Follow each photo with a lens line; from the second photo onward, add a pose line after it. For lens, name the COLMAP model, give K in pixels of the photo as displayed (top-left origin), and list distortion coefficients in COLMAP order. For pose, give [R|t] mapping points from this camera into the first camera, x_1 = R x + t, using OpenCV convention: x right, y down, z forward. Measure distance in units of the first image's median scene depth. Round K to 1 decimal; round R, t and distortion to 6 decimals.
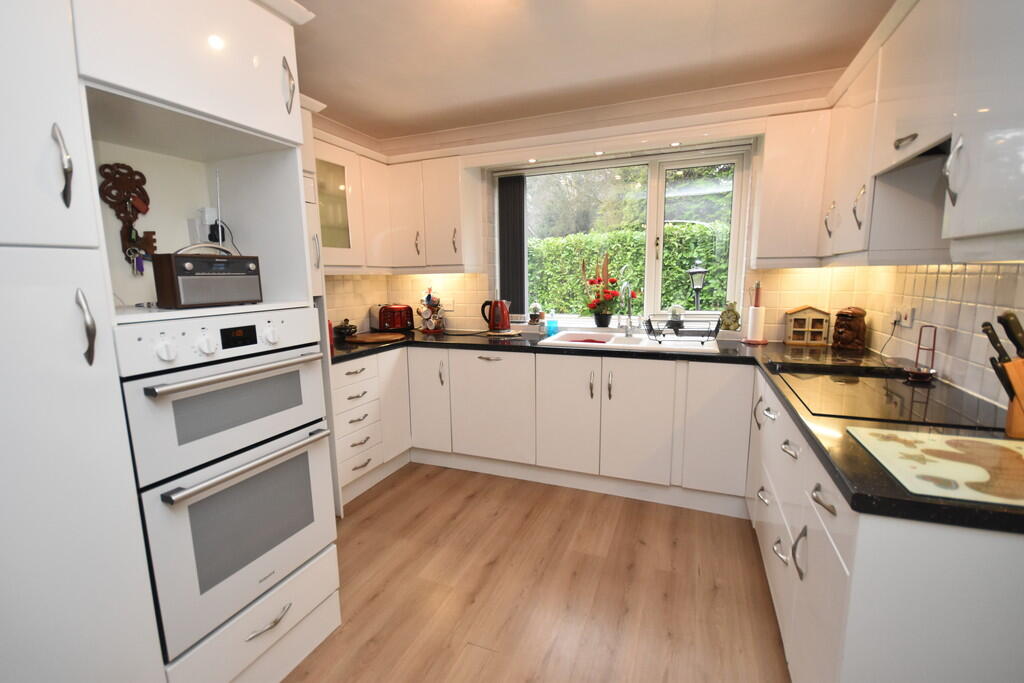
lens RADIAL K [[453.8, 0, 512.0], [0, 453.8, 341.5], [0, 0, 1]] dist [0.000786, -0.000397]
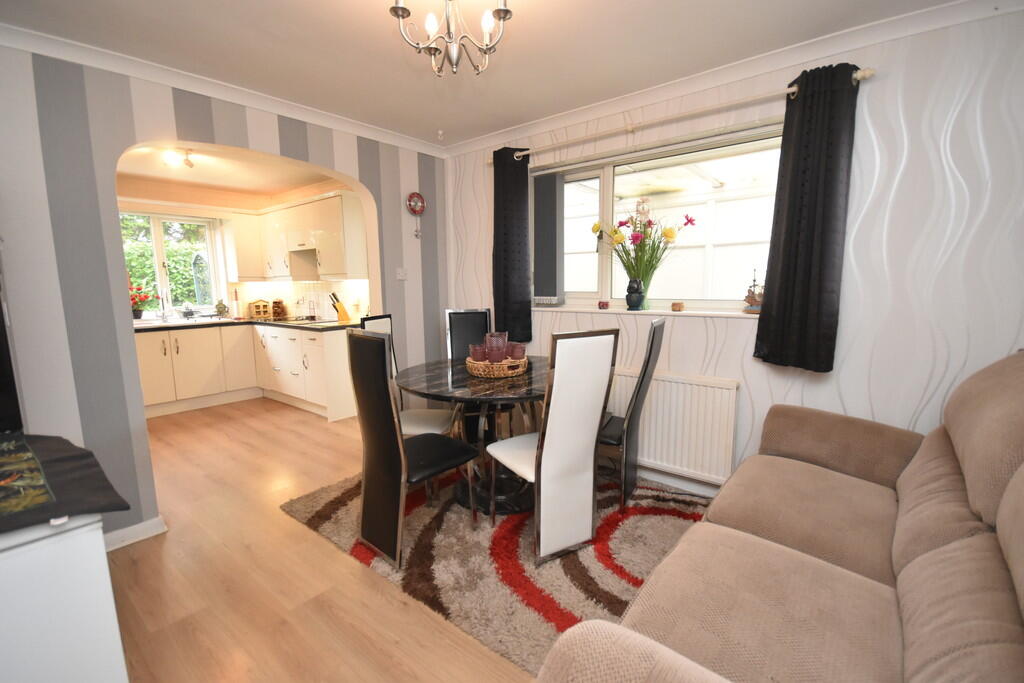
lens RADIAL K [[453.8, 0, 512.0], [0, 453.8, 341.5], [0, 0, 1]] dist [0.000786, -0.000397]
pose [[0.303926, -0.114953, 0.945735, -1.069818], [0.144642, 0.986754, 0.073456, 0.137781], [-0.941652, 0.114468, 0.316527, -0.809603]]
